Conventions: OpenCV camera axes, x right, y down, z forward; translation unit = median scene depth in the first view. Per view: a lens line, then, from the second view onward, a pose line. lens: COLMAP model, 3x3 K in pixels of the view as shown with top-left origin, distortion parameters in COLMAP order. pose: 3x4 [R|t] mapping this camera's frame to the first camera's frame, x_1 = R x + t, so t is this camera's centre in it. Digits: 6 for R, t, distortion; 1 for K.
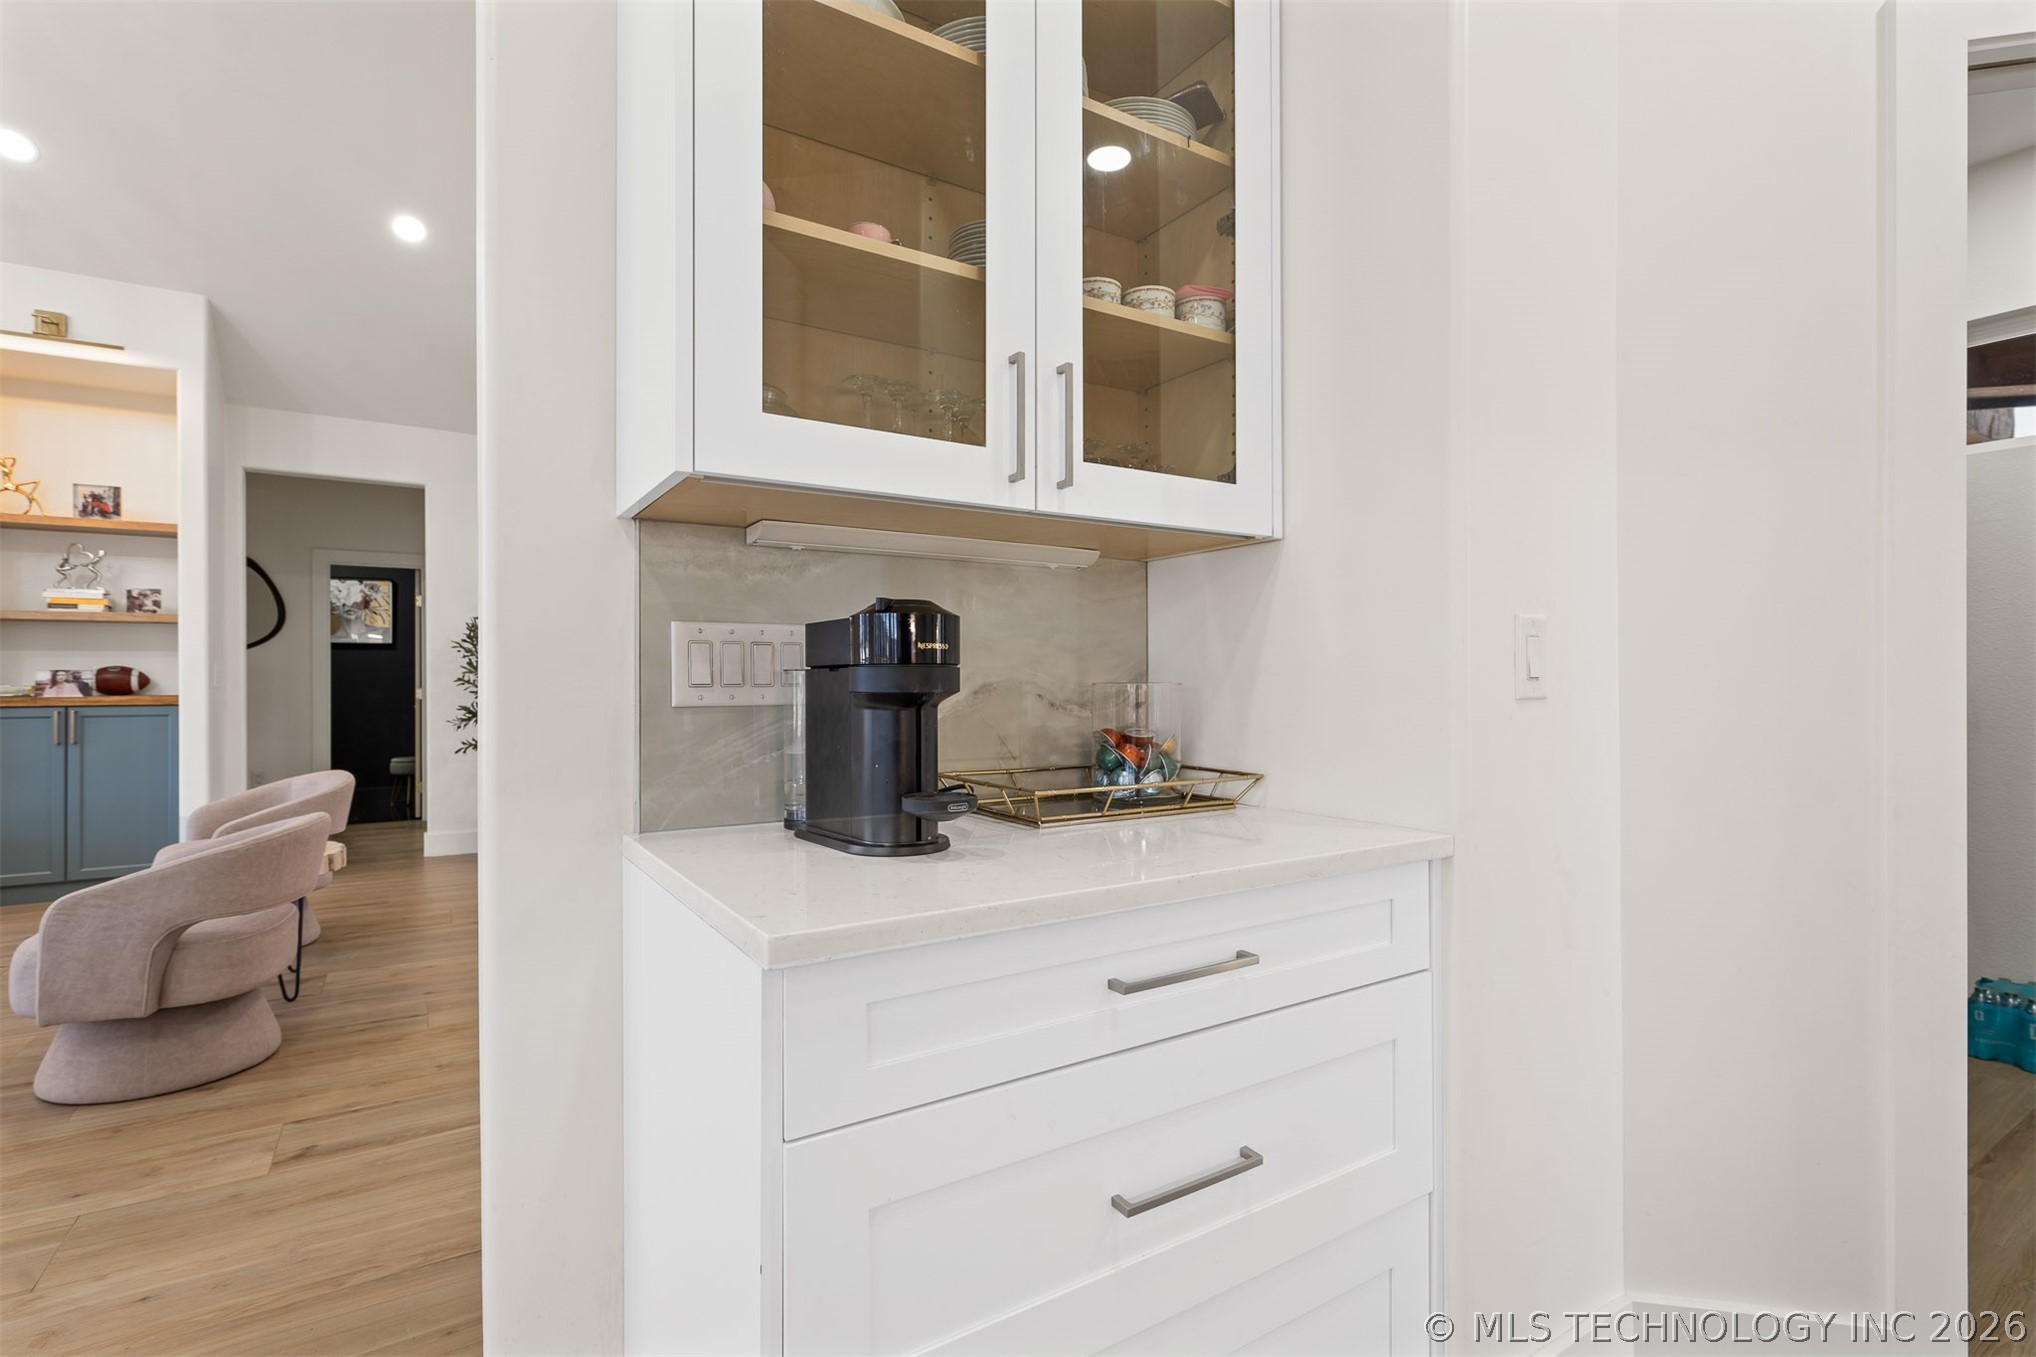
lens RADIAL K [[958.8, 0, 1018.0], [0, 958.8, 678.5], [0, 0, 1]] dist [0.000269, 0.000059]
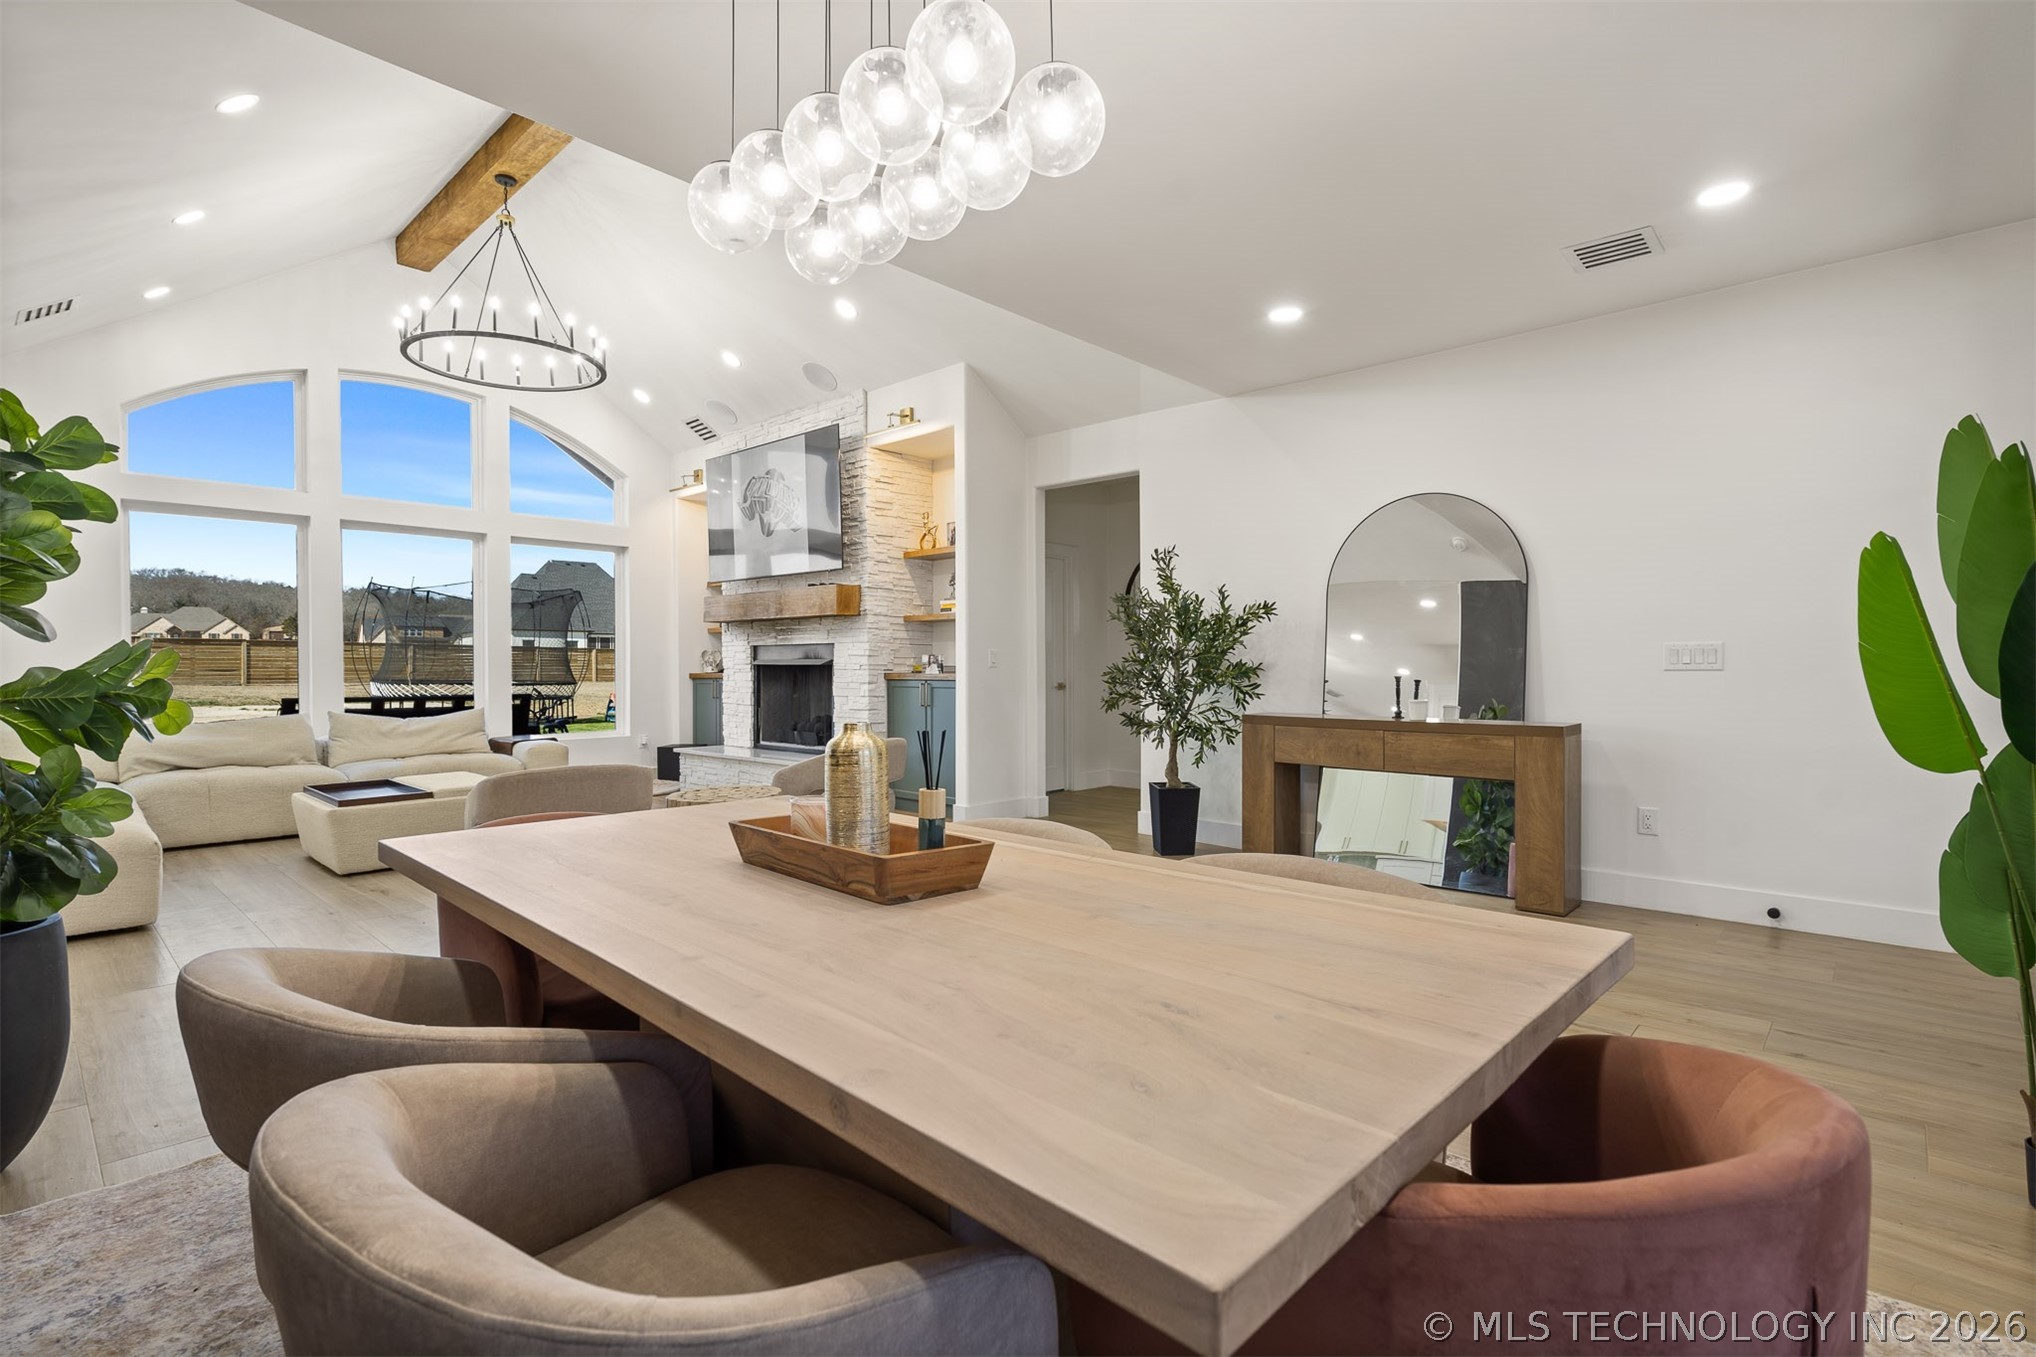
lens RADIAL K [[950.6, 0, 1016.5], [0, 950.6, 661.5], [0, 0, 1]] dist [0.001591, 0.000801]
pose [[0.244776, -0.001685, -0.969578, 0.385466], [0.003288, 0.999994, -0.000908, 0.002925], [0.969574, -0.002966, 0.244780, 0.716773]]
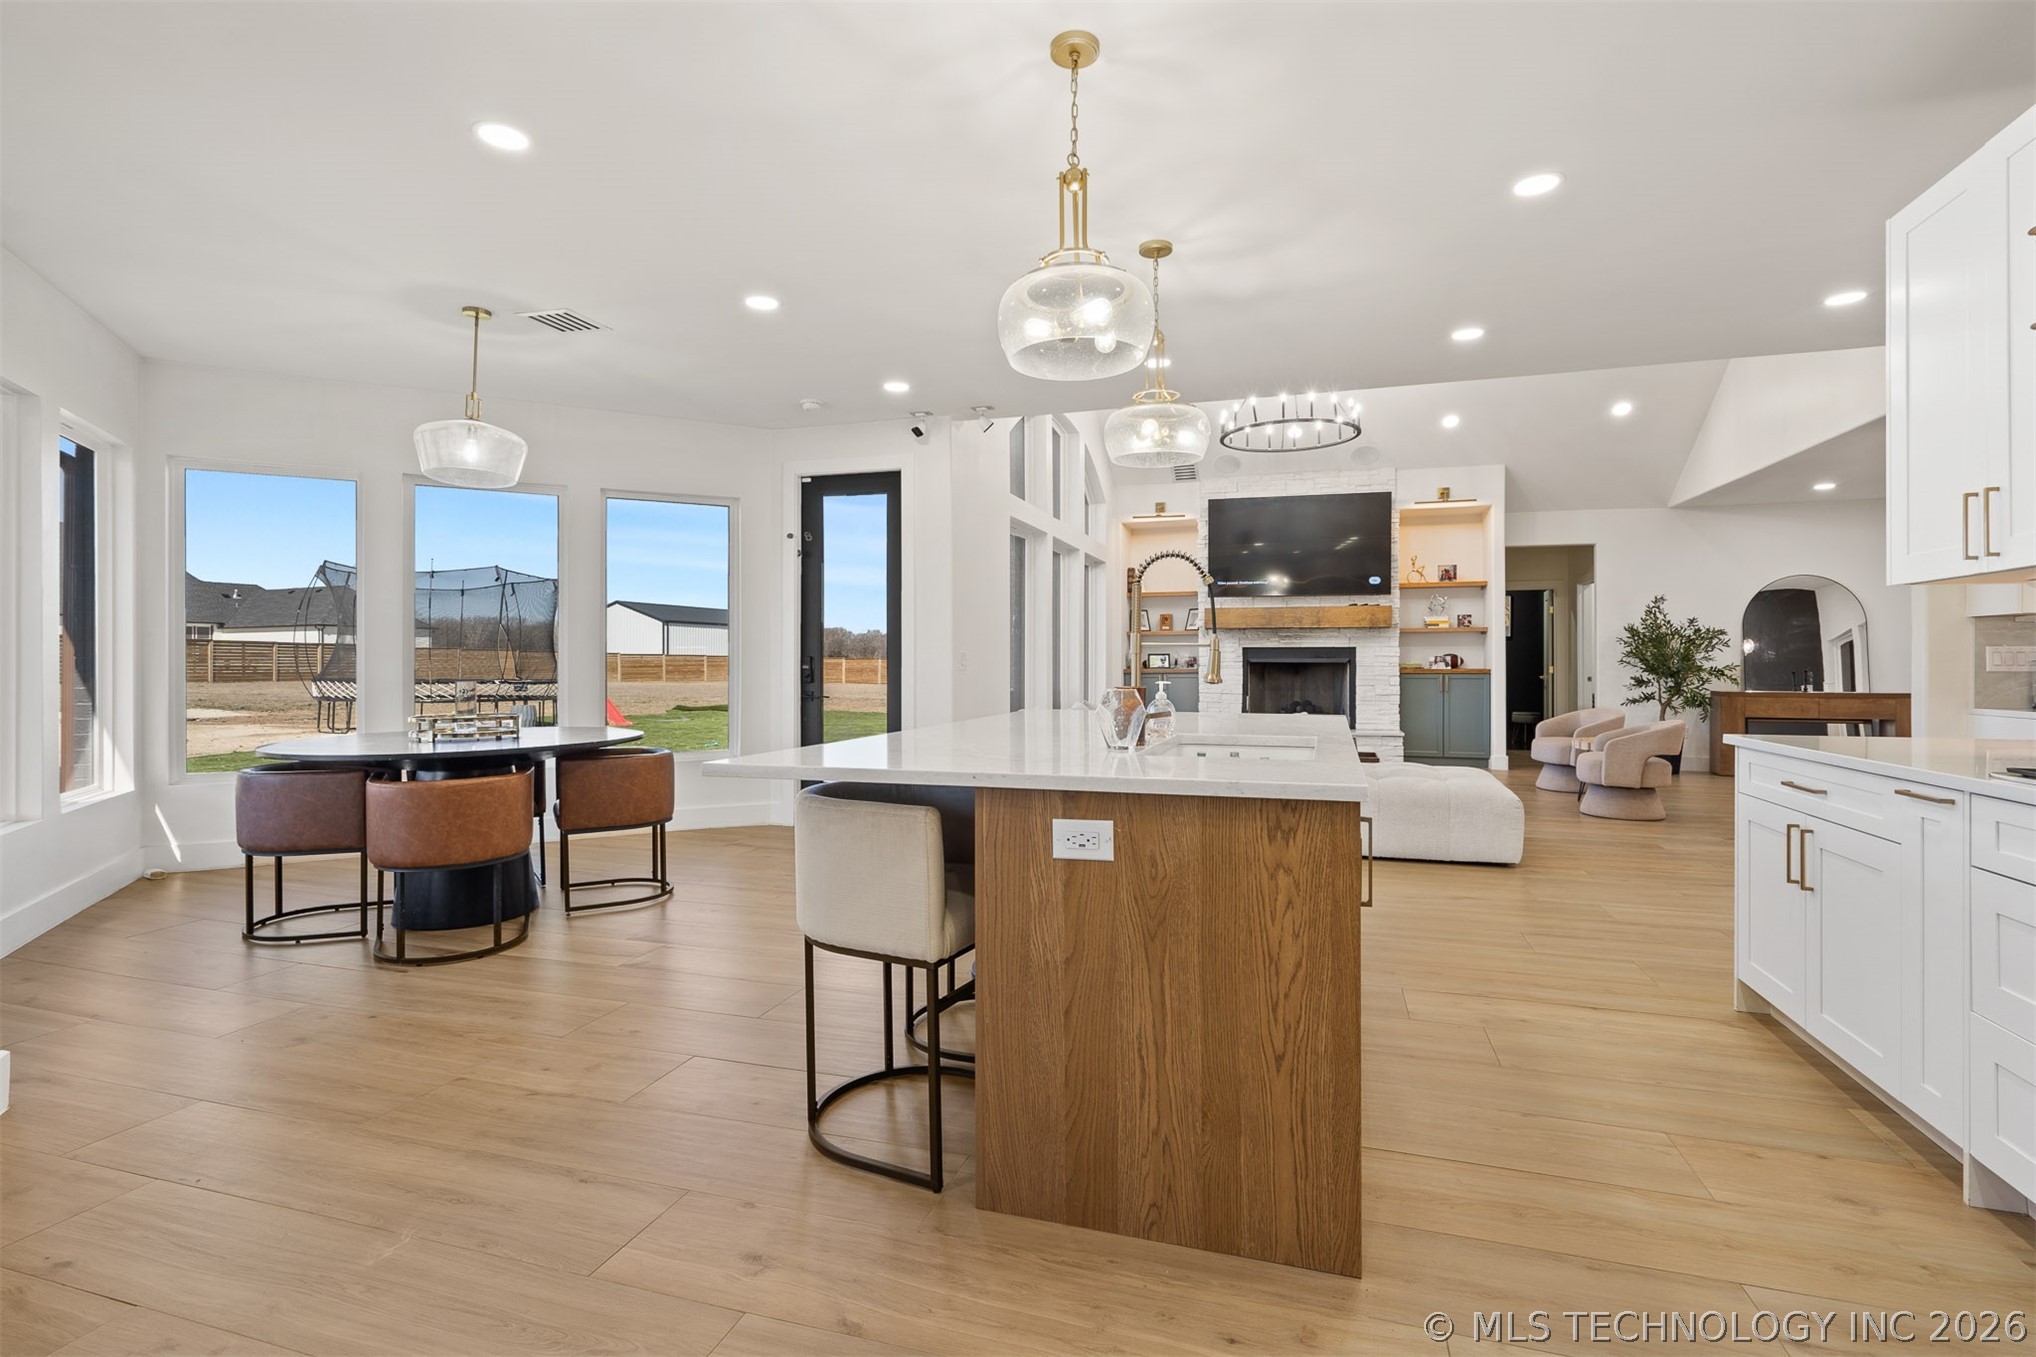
lens RADIAL K [[950.6, 0, 1016.5], [0, 950.6, 661.5], [0, 0, 1]] dist [0.001591, 0.000801]
pose [[0.634946, 0.003334, -0.772549, 0.020075], [0.000113, 0.999990, 0.004409, -0.005400], [0.772556, -0.002887, 0.634940, -0.992892]]
